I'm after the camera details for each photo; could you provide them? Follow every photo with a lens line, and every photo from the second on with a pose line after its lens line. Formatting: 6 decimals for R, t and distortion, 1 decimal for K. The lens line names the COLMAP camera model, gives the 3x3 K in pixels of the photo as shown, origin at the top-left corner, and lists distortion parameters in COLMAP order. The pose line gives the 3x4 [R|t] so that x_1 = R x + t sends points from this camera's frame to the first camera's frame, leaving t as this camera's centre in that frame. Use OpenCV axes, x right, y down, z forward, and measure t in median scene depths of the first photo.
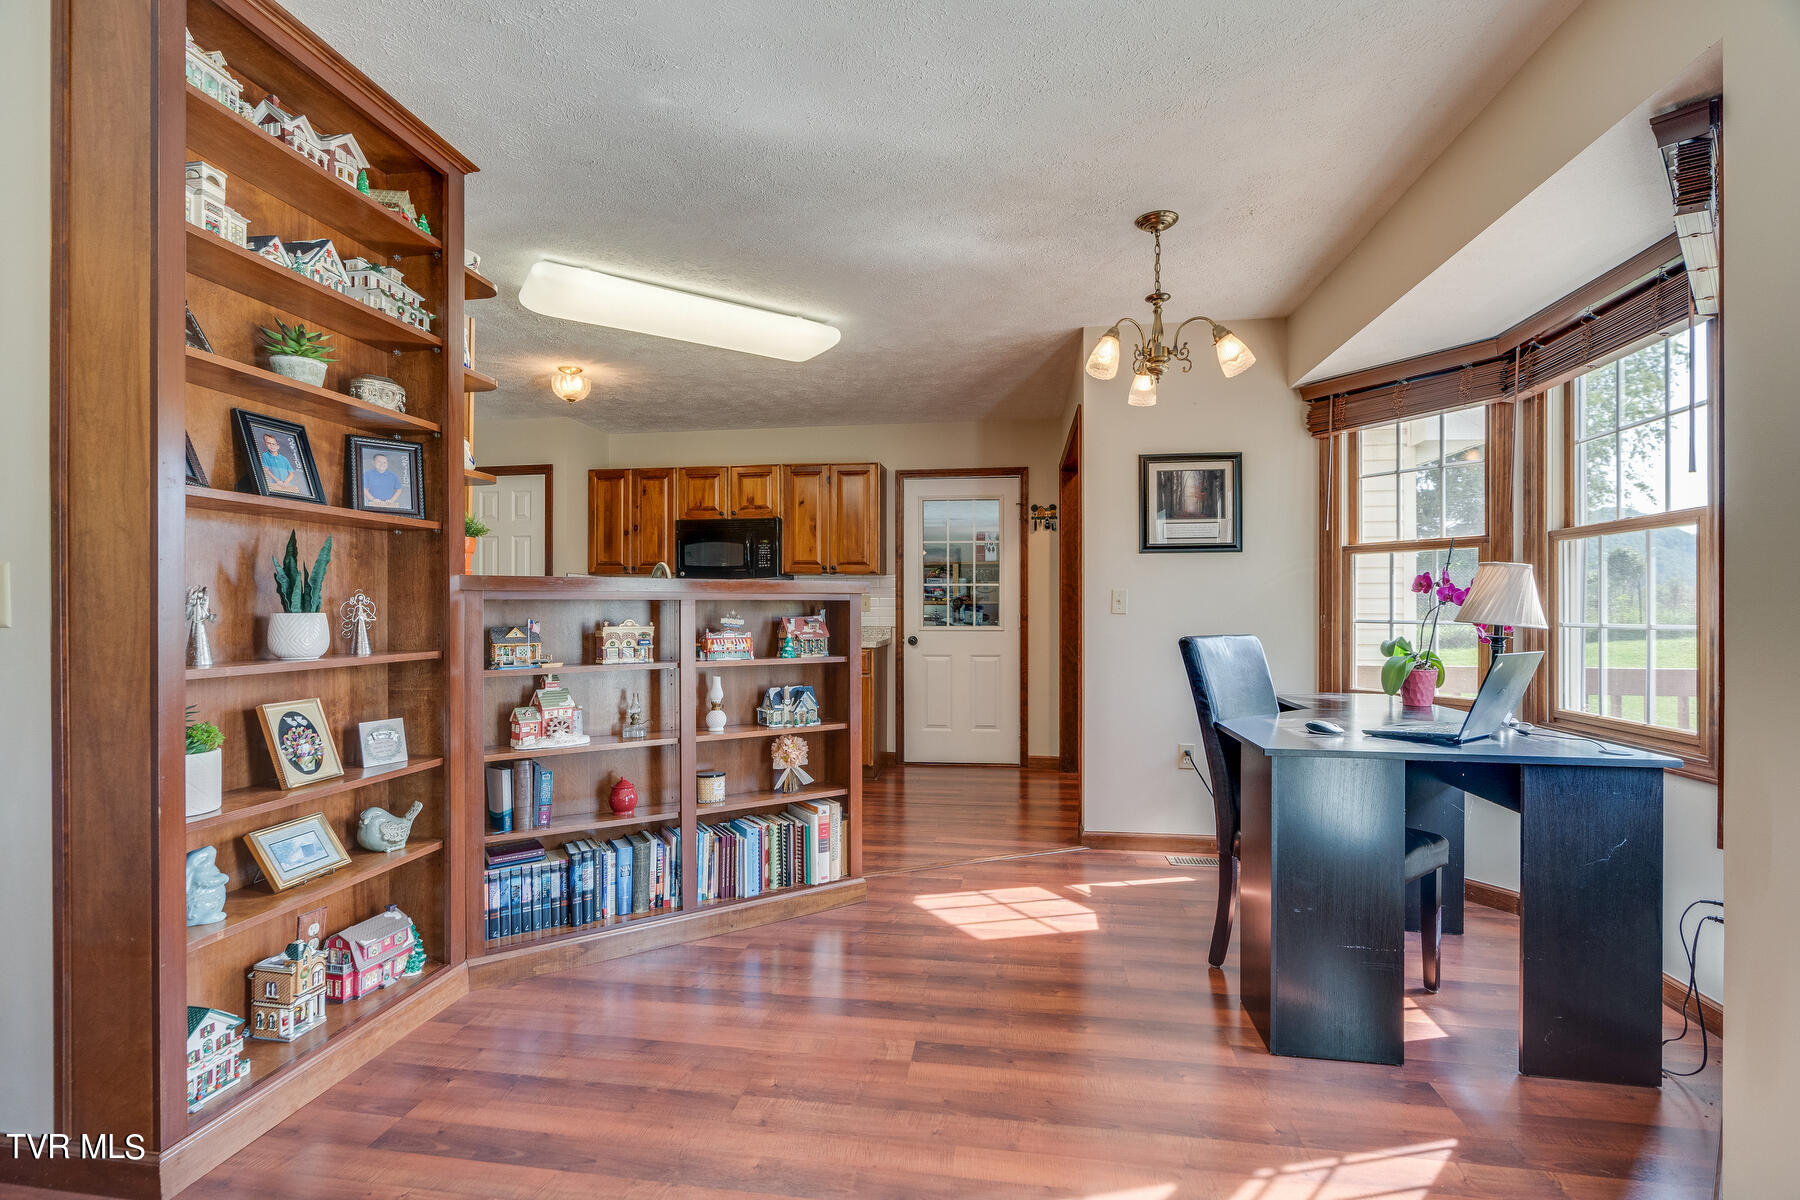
lens RADIAL K [[820.4, 0, 894.8], [0, 820.4, 609.1], [0, 0, 1]] dist [-0.008699, 0.003344]
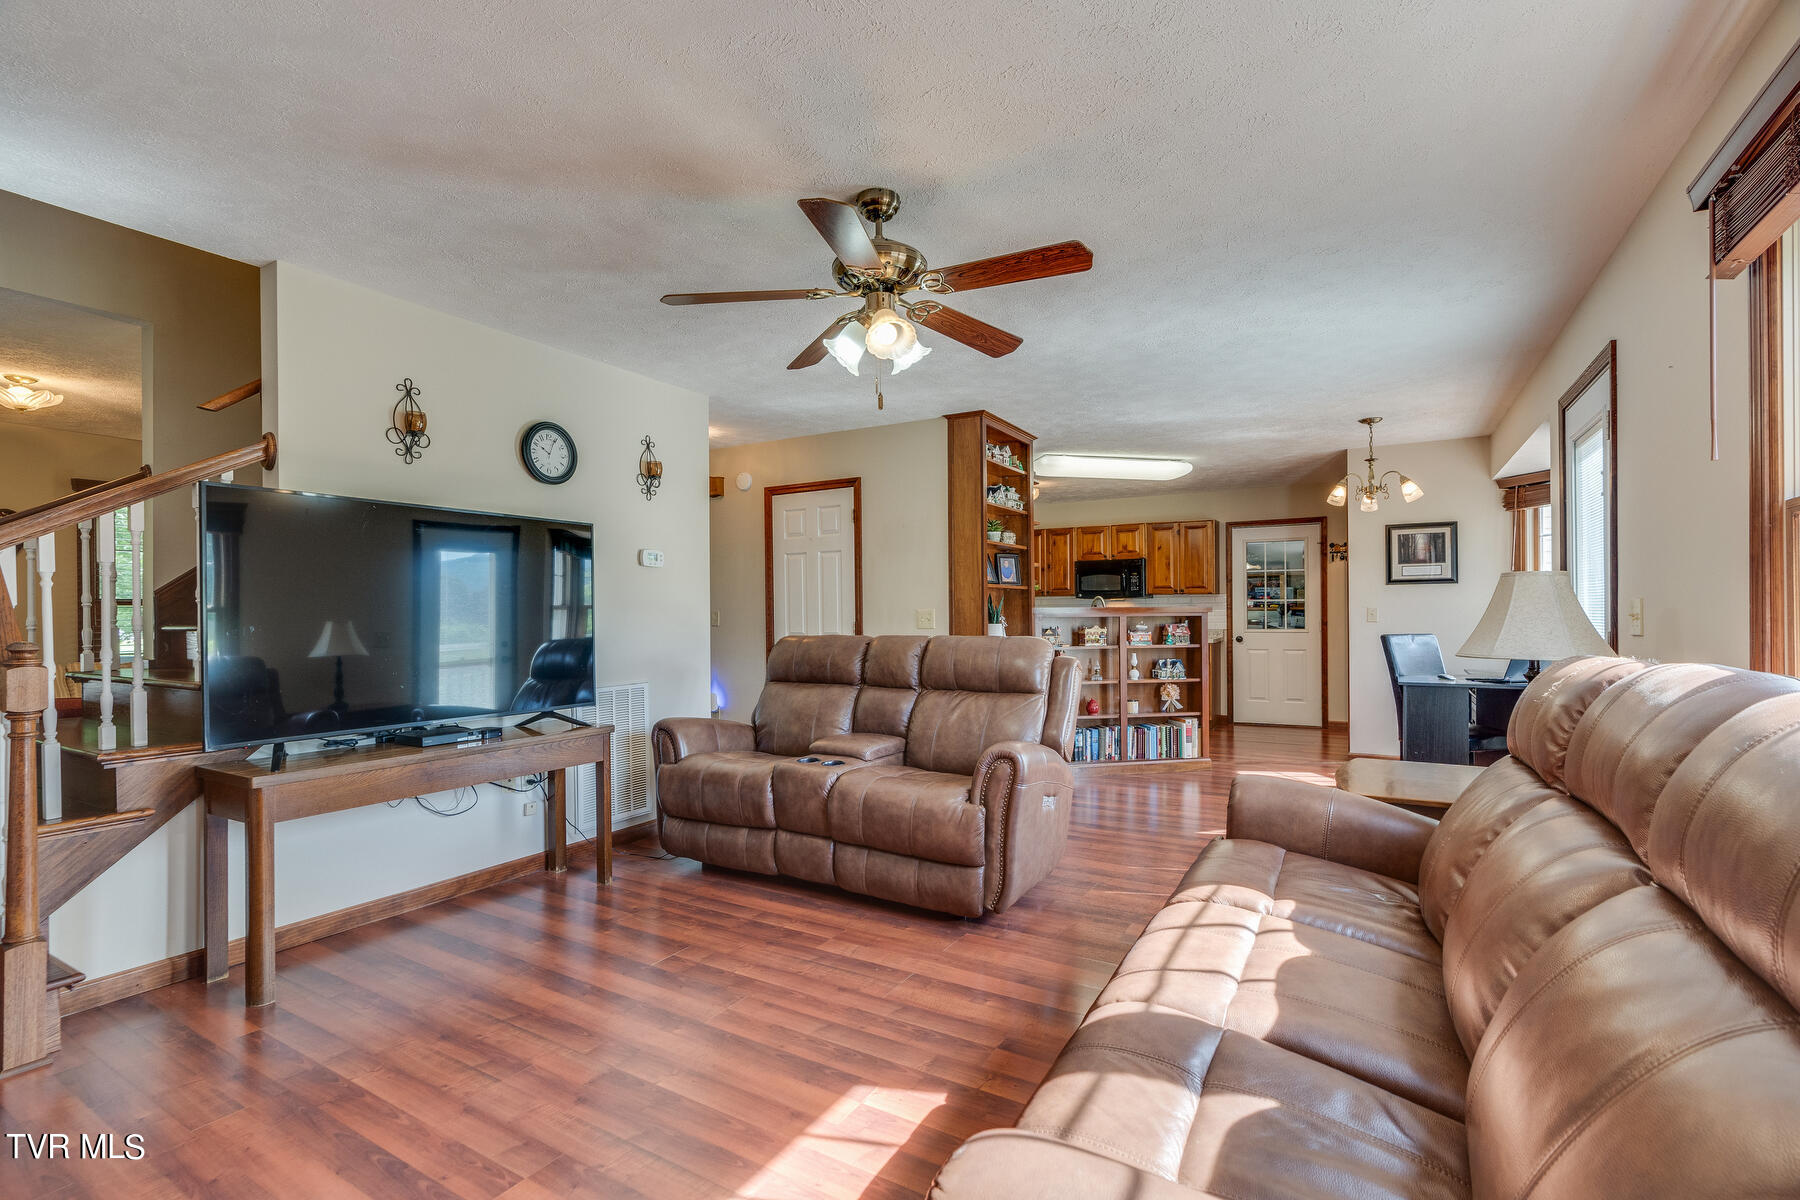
lens RADIAL K [[820.4, 0, 888.8], [0, 820.4, 605.1], [0, 0, 1]] dist [-0.008699, 0.003344]
pose [[0.925240, -0.008390, -0.379288, -0.003185], [0.005583, 0.999948, -0.008500, -0.021555], [0.379340, 0.005747, 0.925239, -1.005901]]
